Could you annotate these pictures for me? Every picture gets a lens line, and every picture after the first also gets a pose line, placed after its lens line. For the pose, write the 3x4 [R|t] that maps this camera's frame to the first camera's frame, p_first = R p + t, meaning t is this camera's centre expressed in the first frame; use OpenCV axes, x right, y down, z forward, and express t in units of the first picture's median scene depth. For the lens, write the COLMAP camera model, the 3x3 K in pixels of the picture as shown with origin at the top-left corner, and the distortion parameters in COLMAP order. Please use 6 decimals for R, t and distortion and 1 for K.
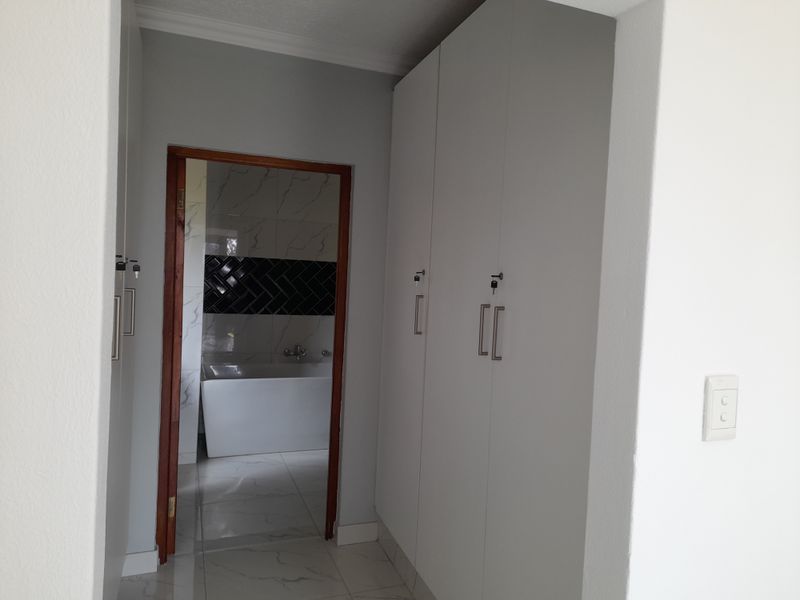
lens RADIAL K [[583.4, 0, 410.8], [0, 583.4, 300.3], [0, 0, 1]] dist [0.091572, -0.061864]
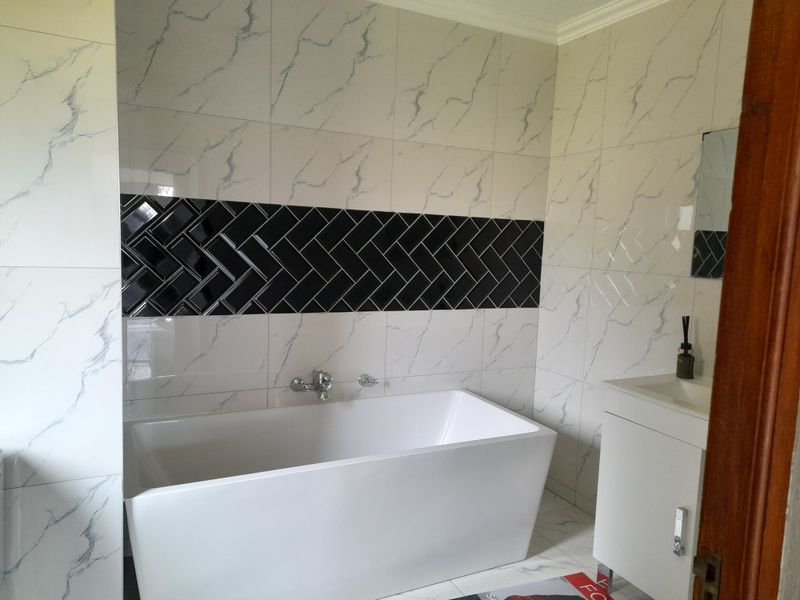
lens RADIAL K [[583.4, 0, 410.8], [0, 583.4, 300.3], [0, 0, 1]] dist [0.091572, -0.061864]
pose [[0.993569, -0.025872, 0.110229, -0.168321], [0.020378, 0.998507, 0.050682, -0.011132], [-0.111376, -0.048110, 0.992613, 0.479025]]
